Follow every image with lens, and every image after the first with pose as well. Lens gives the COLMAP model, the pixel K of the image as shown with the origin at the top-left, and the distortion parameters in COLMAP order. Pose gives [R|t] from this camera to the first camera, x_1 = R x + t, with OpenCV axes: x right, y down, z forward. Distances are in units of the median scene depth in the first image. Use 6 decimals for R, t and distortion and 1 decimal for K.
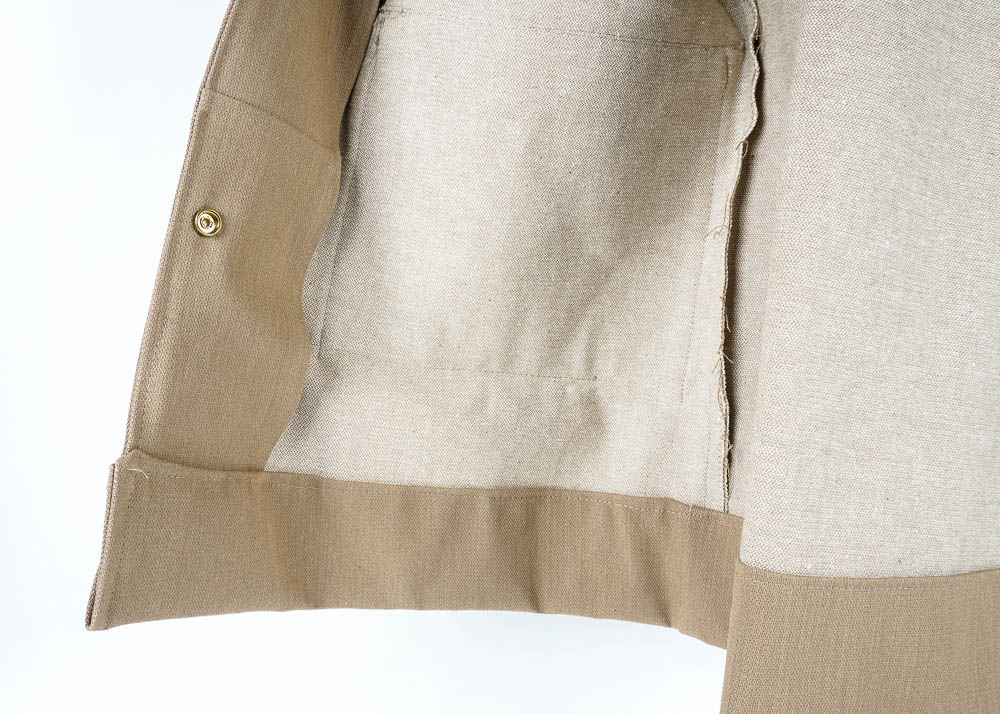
lens RADIAL K [[902.5, 0, 497.3], [0, 902.5, 357.3], [0, 0, 1]] dist [0.007879, 0.000025]
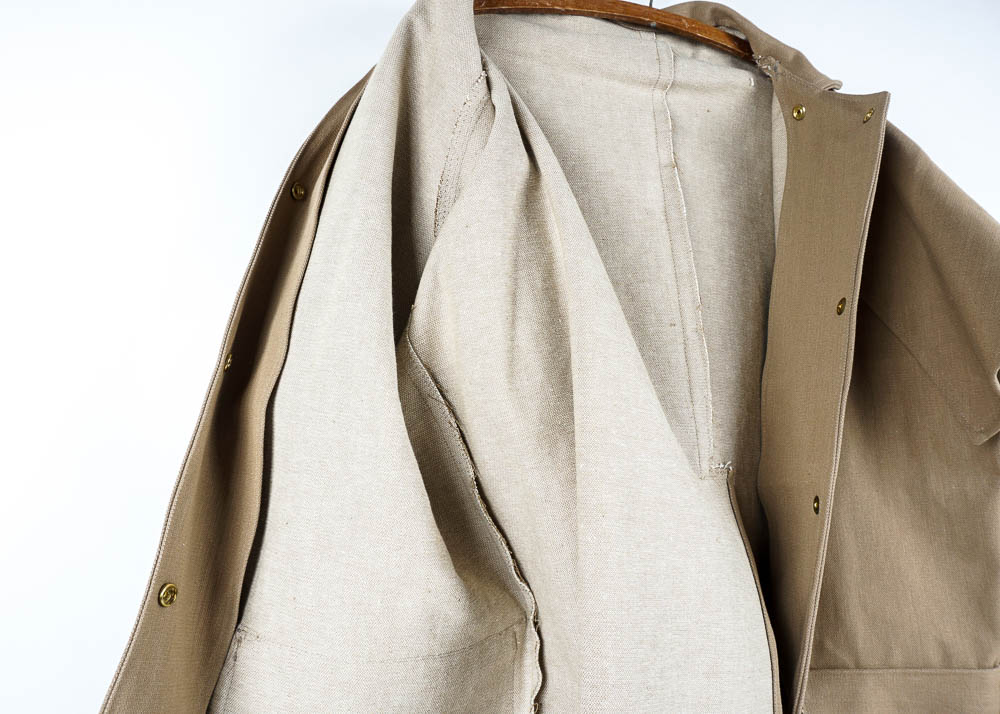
lens RADIAL K [[726.2, 0, 499.2], [0, 726.2, 357.6], [0, 0, 1]] dist [-0.041527, 0.000089]
pose [[0.960274, -0.022313, 0.278165, -0.052153], [0.095900, 0.962476, -0.253858, -0.455993], [-0.262063, 0.270449, 0.926380, -0.077561]]
